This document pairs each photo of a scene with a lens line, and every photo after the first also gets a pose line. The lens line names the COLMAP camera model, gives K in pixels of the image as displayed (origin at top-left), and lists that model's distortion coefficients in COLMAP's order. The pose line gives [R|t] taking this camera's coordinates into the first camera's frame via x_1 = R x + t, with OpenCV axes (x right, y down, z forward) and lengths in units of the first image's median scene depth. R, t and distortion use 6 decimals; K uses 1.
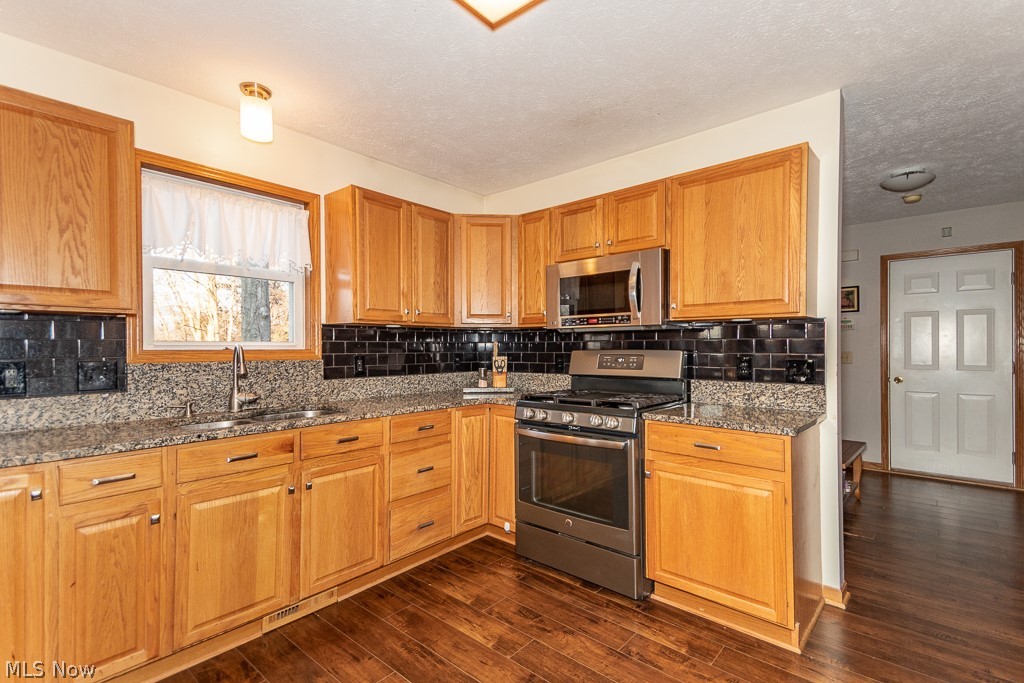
lens RADIAL K [[467.2, 0, 510.9], [0, 467.2, 346.3], [0, 0, 1]] dist [0.059556, -0.019388]
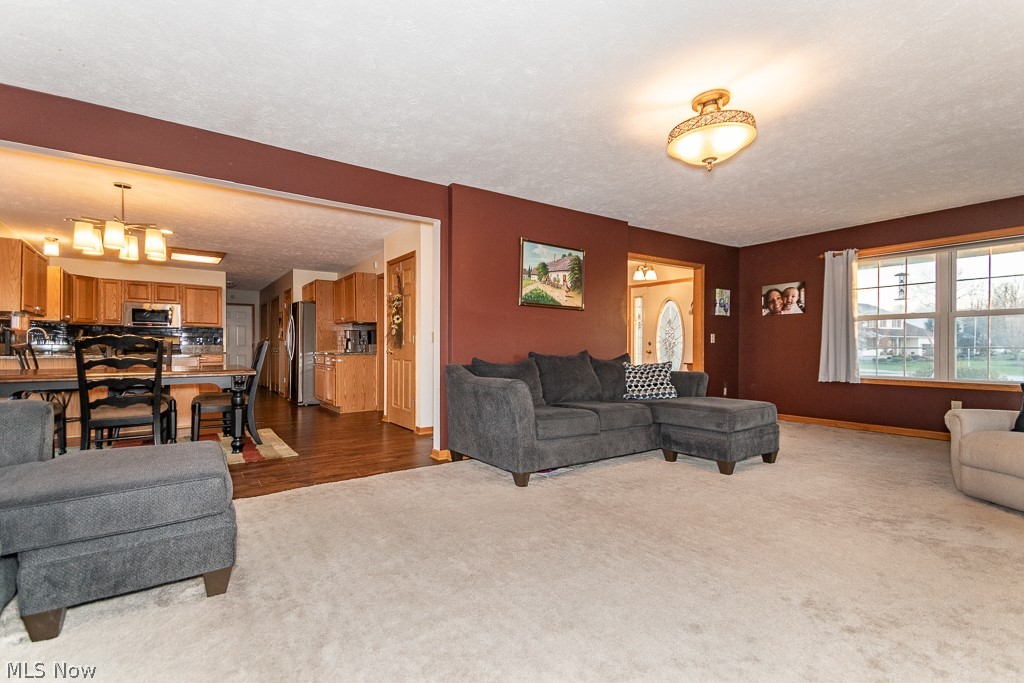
lens RADIAL K [[467.2, 0, 519.8], [0, 467.2, 347.2], [0, 0, 1]] dist [0.059556, -0.019388]
pose [[0.214457, 0.004189, 0.976724, -2.646307], [-0.003487, 0.999988, -0.003523, 0.104811], [-0.976727, -0.002650, 0.214469, -2.237203]]
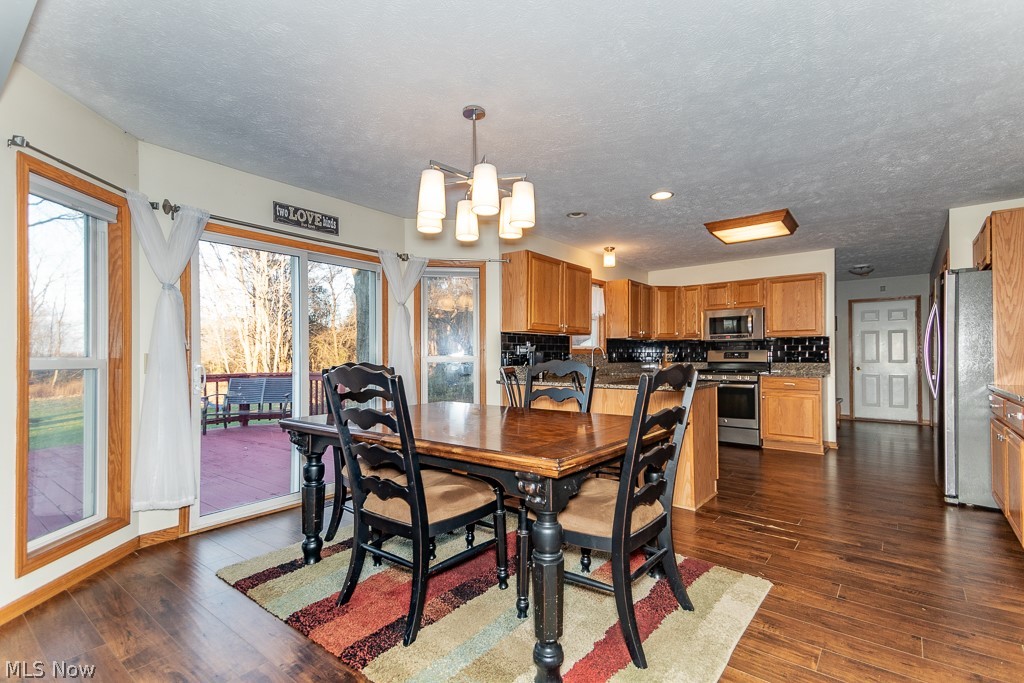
lens RADIAL K [[467.2, 0, 518.3], [0, 467.2, 350.3], [0, 0, 1]] dist [0.059556, -0.019388]
pose [[0.998561, 0.002053, 0.053596, -1.125415], [-0.001436, 0.999932, -0.011561, 0.046131], [-0.053616, 0.011468, 0.998496, -1.443652]]
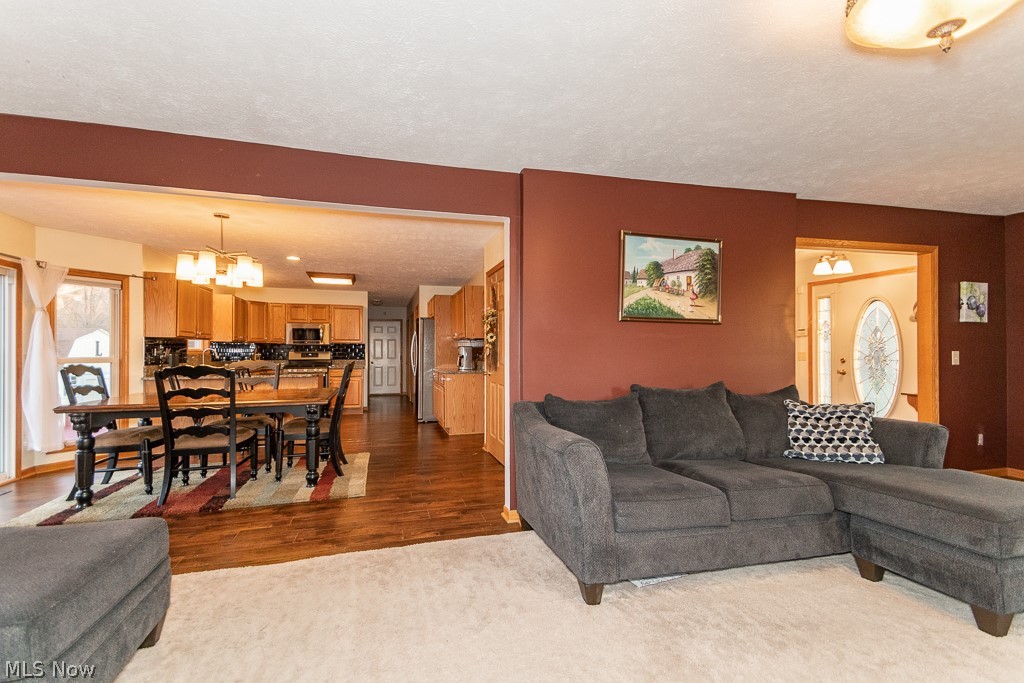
lens RADIAL K [[467.2, 0, 511.4], [0, 467.2, 347.3], [0, 0, 1]] dist [0.059556, -0.019388]
pose [[0.537196, 0.013669, 0.843347, -2.140387], [-0.003992, 0.999899, -0.013664, 0.024314], [-0.843448, 0.003974, 0.537196, -2.317772]]
